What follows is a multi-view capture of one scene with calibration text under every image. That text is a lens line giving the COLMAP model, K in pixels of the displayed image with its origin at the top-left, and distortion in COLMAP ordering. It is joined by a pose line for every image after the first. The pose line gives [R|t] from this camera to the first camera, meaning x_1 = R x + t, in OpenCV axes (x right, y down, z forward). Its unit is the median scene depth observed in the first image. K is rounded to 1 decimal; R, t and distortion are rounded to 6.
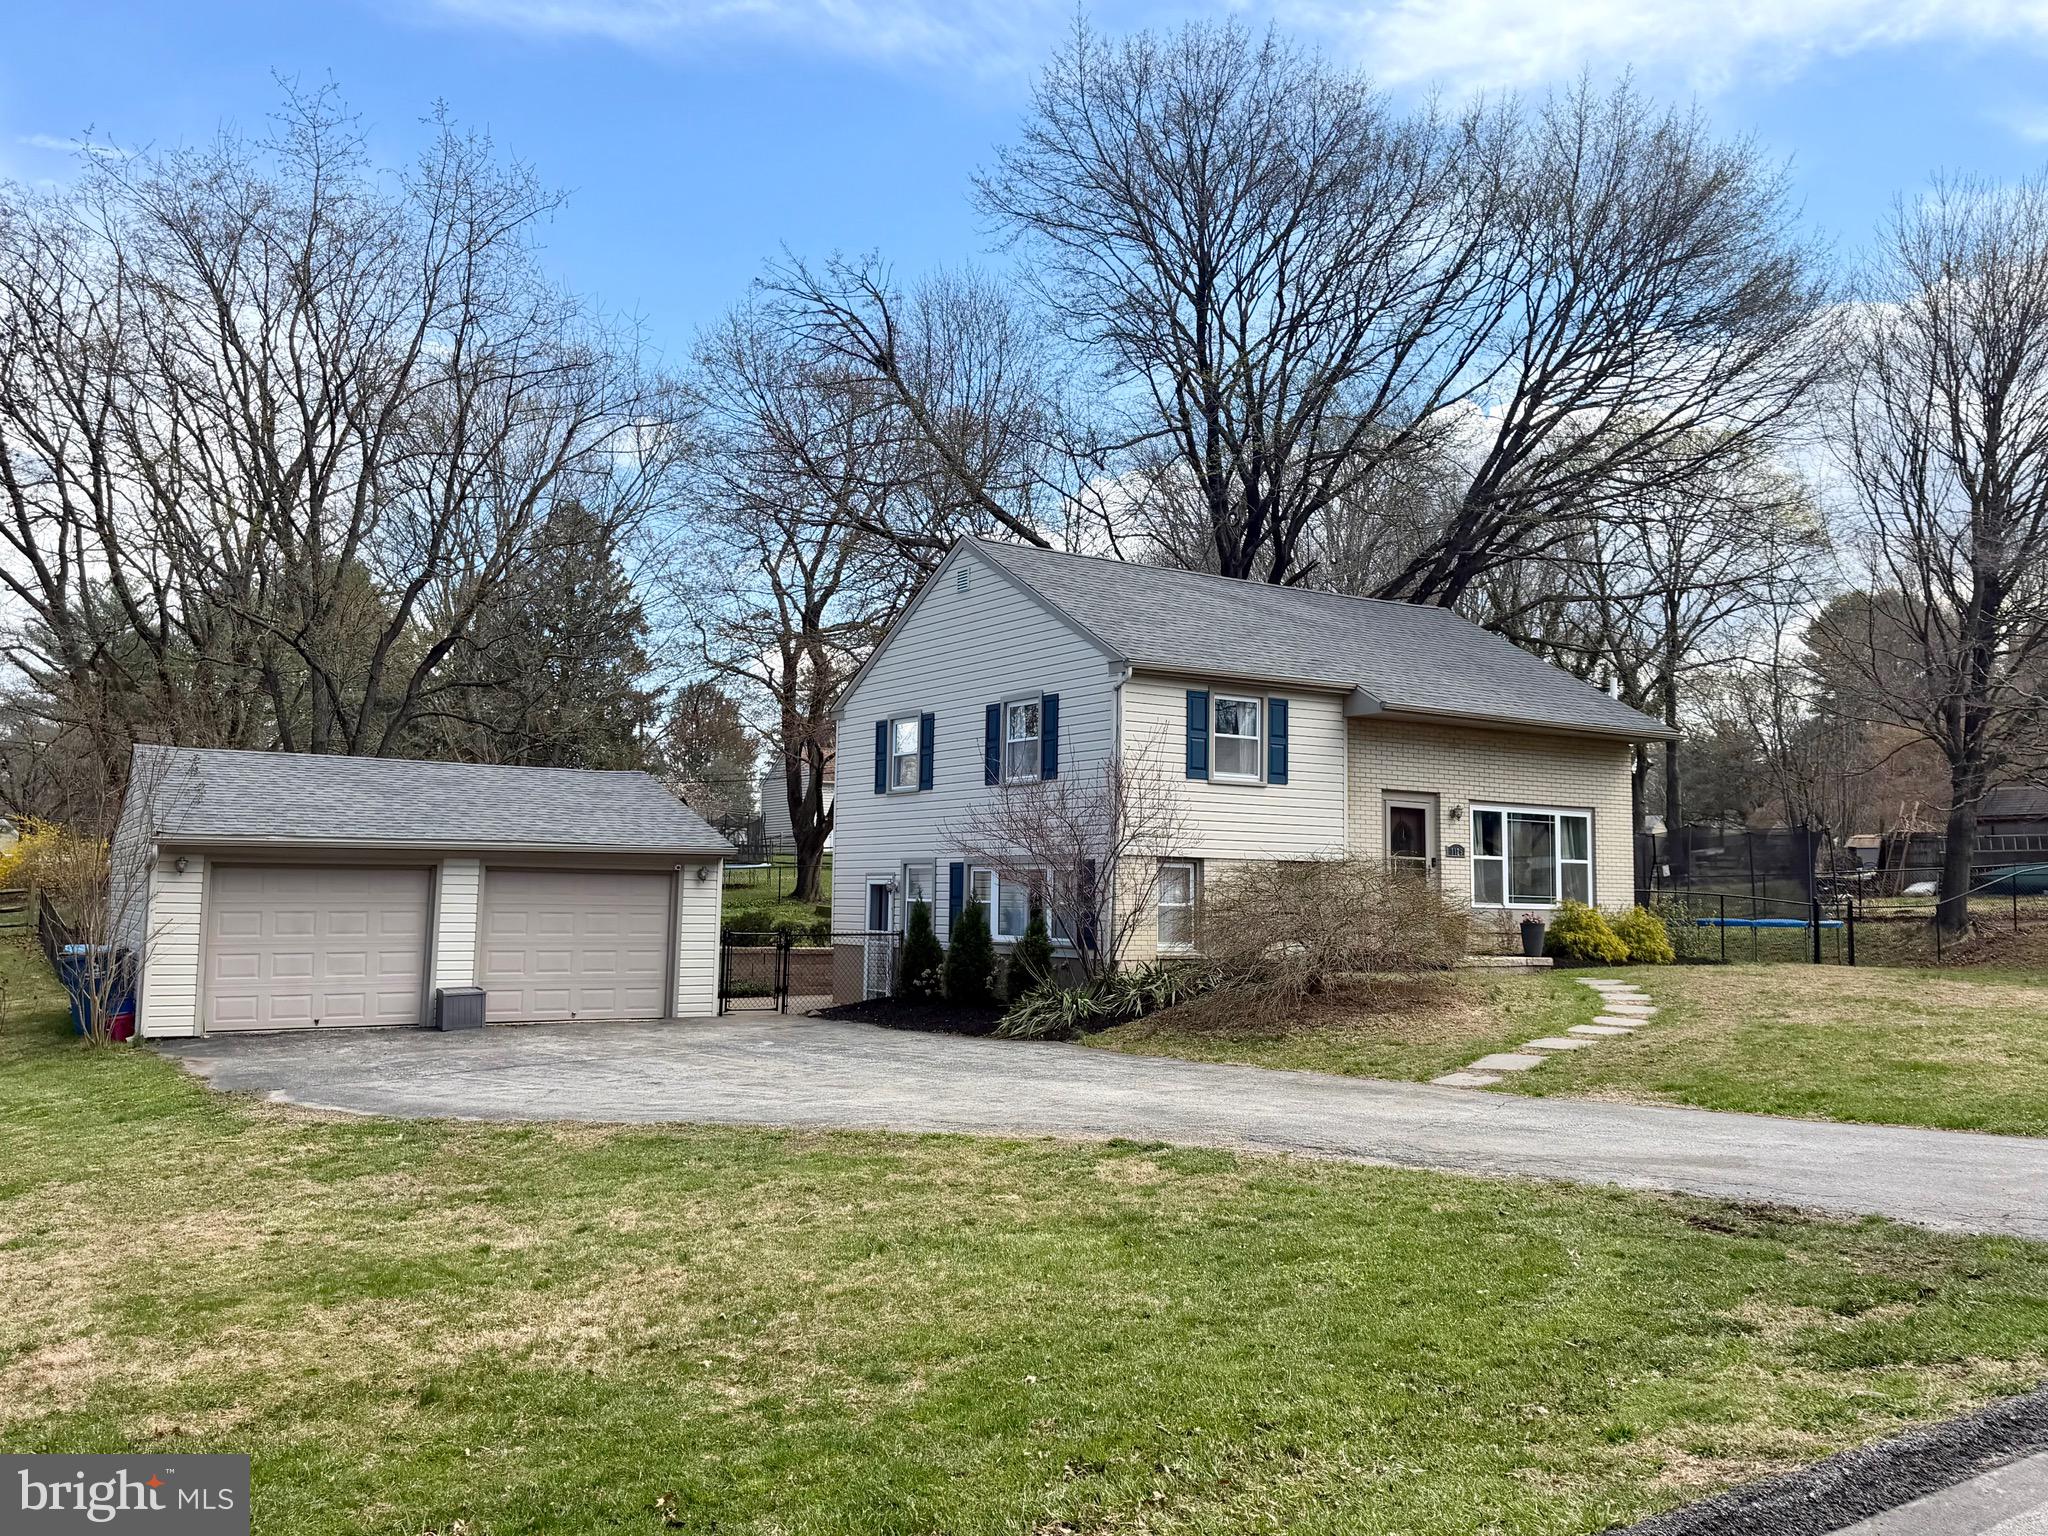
lens RADIAL K [[1700.4, 0, 1007.3], [0, 1700.4, 754.8], [0, 0, 1]] dist [0.087926, 0.001362]
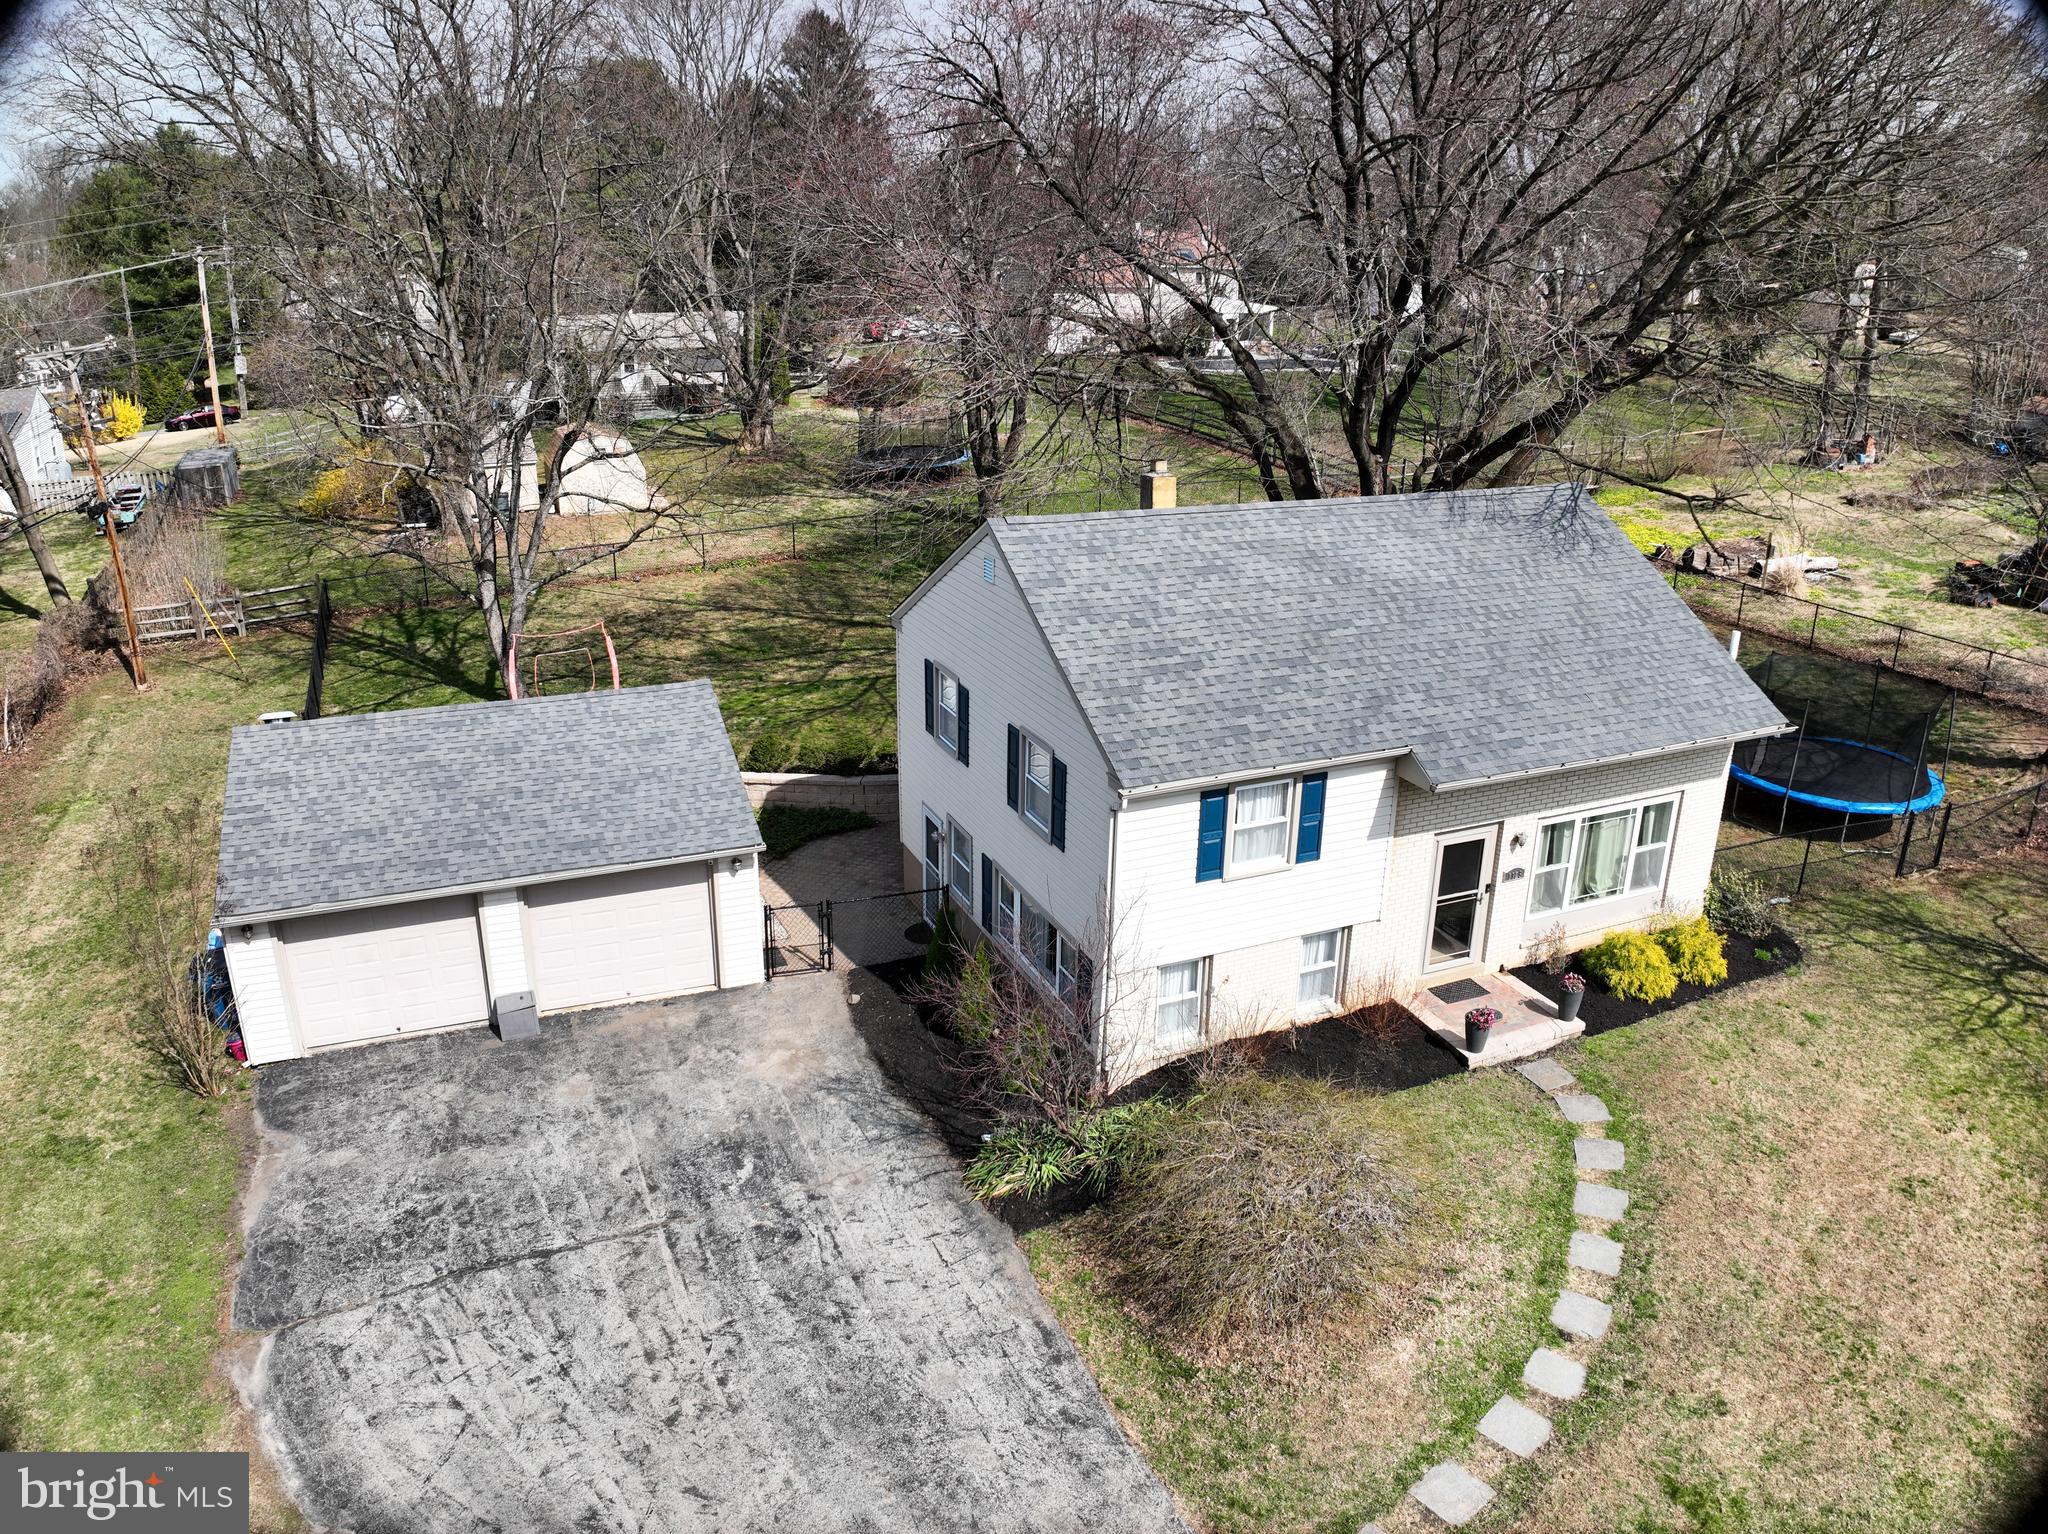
lens RADIAL K [[1446.3, 0, 1028.8], [0, 1446.3, 765.9], [0, 0, 1]] dist [-0.095901, -0.024810]
pose [[0.986313, 0.053423, -0.155989, 0.122229], [0.017301, 0.907301, 0.420125, -0.337545], [0.163974, -0.417073, 0.893959, 0.290919]]
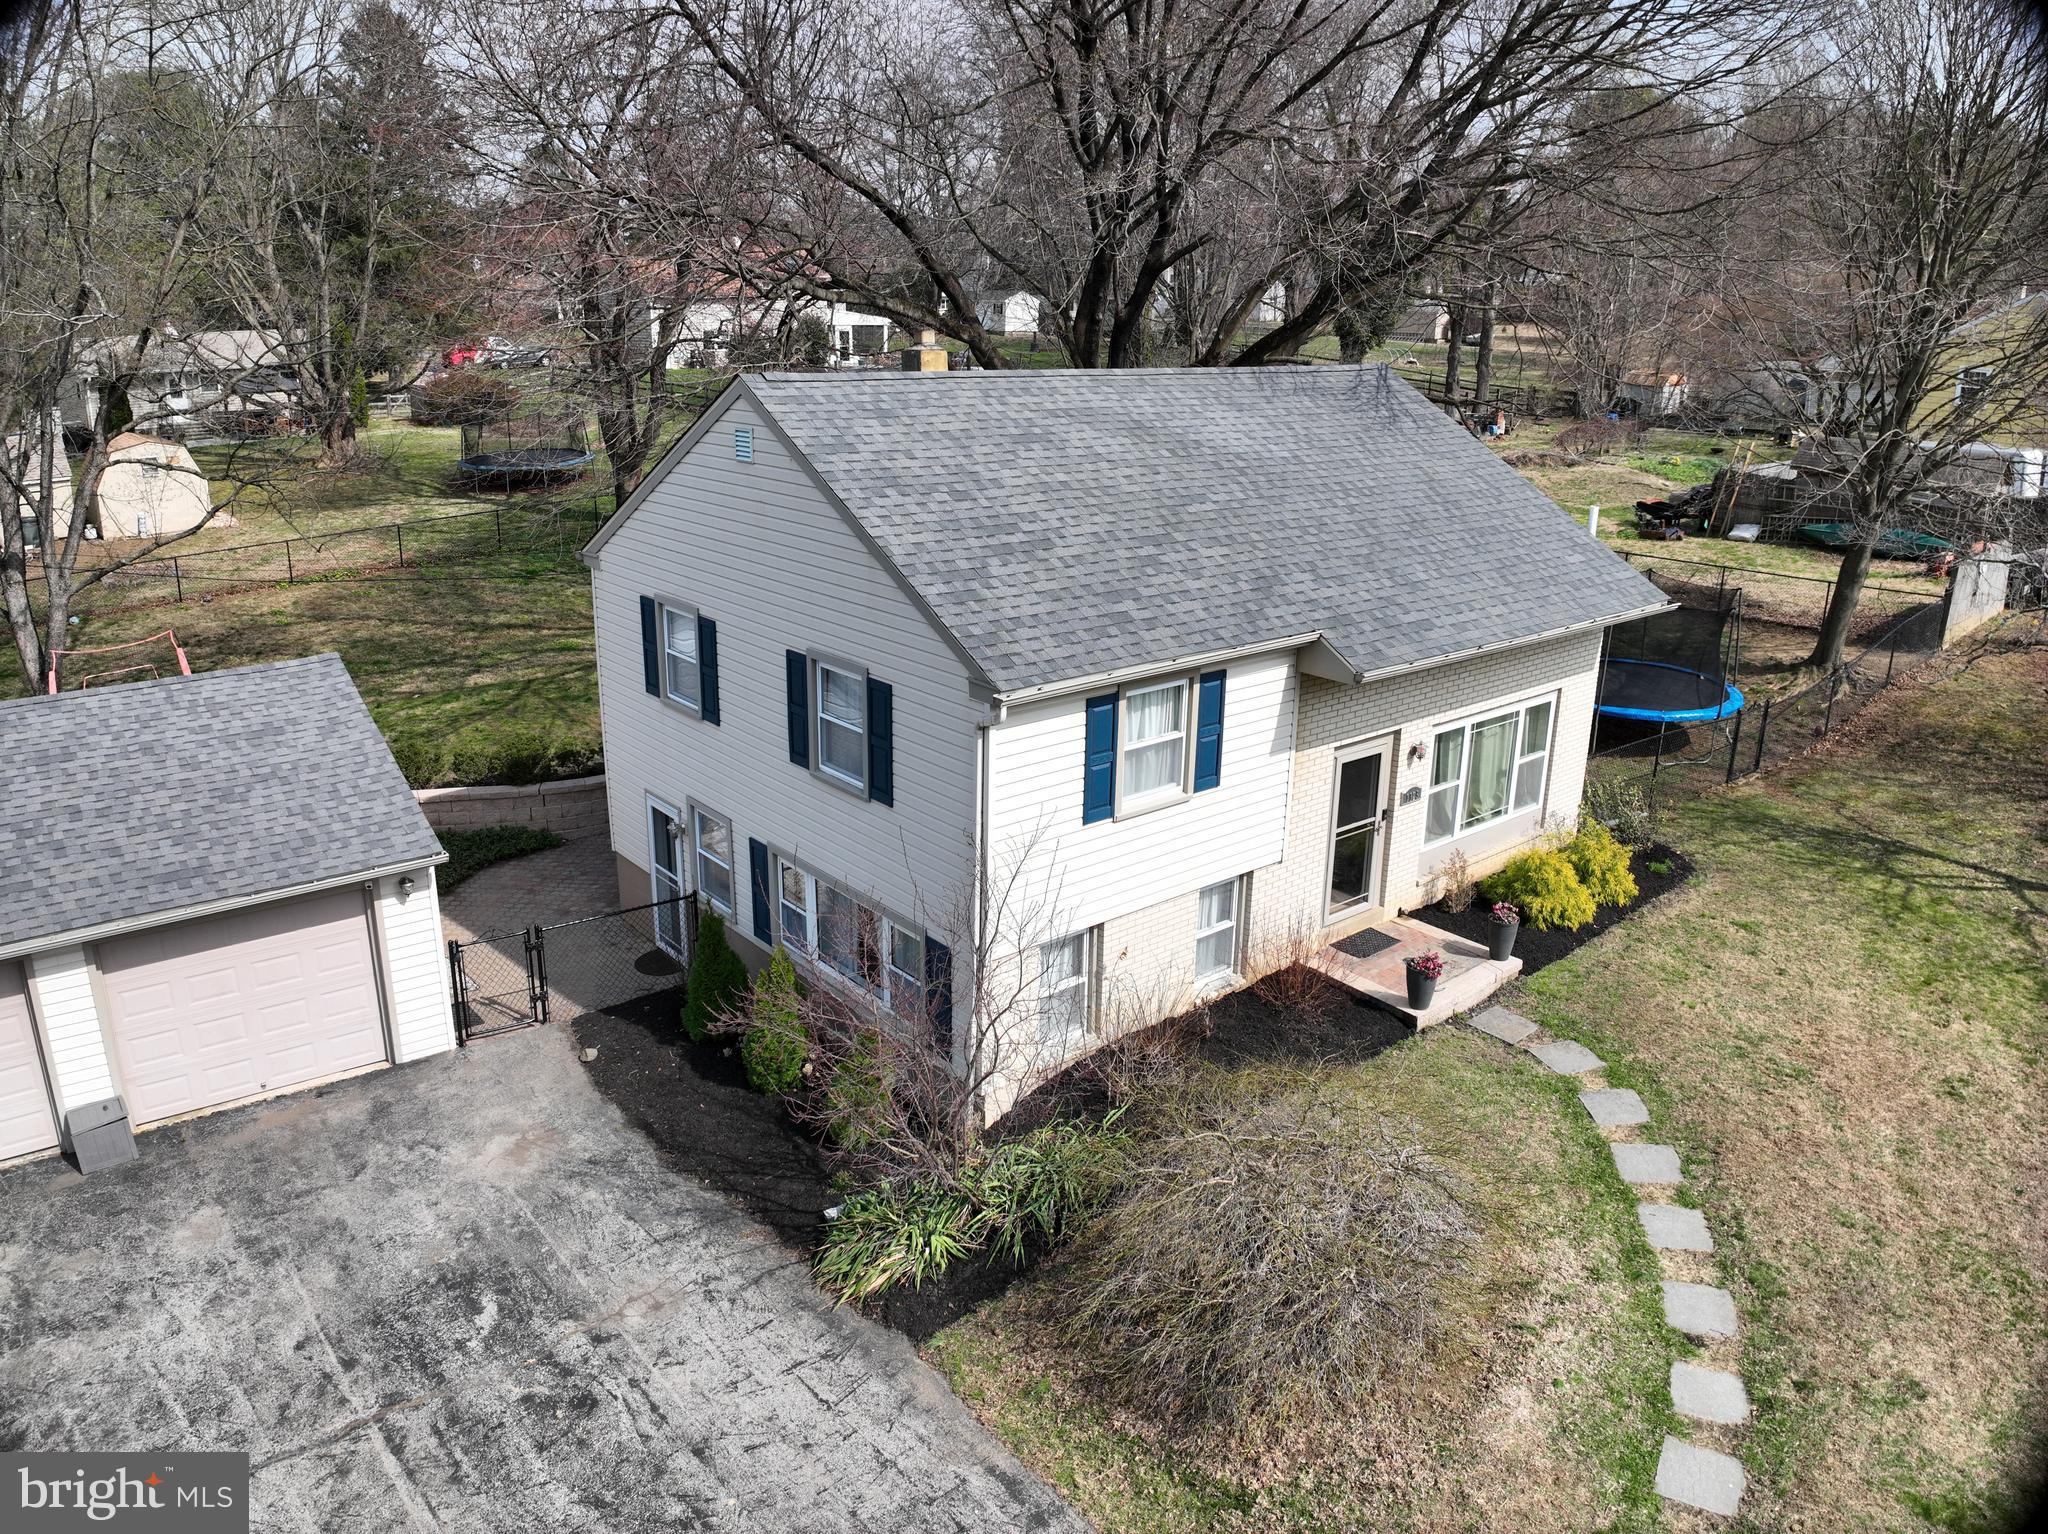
lens RADIAL K [[1446.3, 0, 1027.3], [0, 1446.3, 765.3], [0, 0, 1]] dist [-0.095901, -0.024810]
pose [[0.992993, -0.036594, 0.112364, 0.016953], [-0.009699, 0.922398, 0.386119, -0.210886], [-0.117774, -0.384503, 0.915580, 0.439903]]
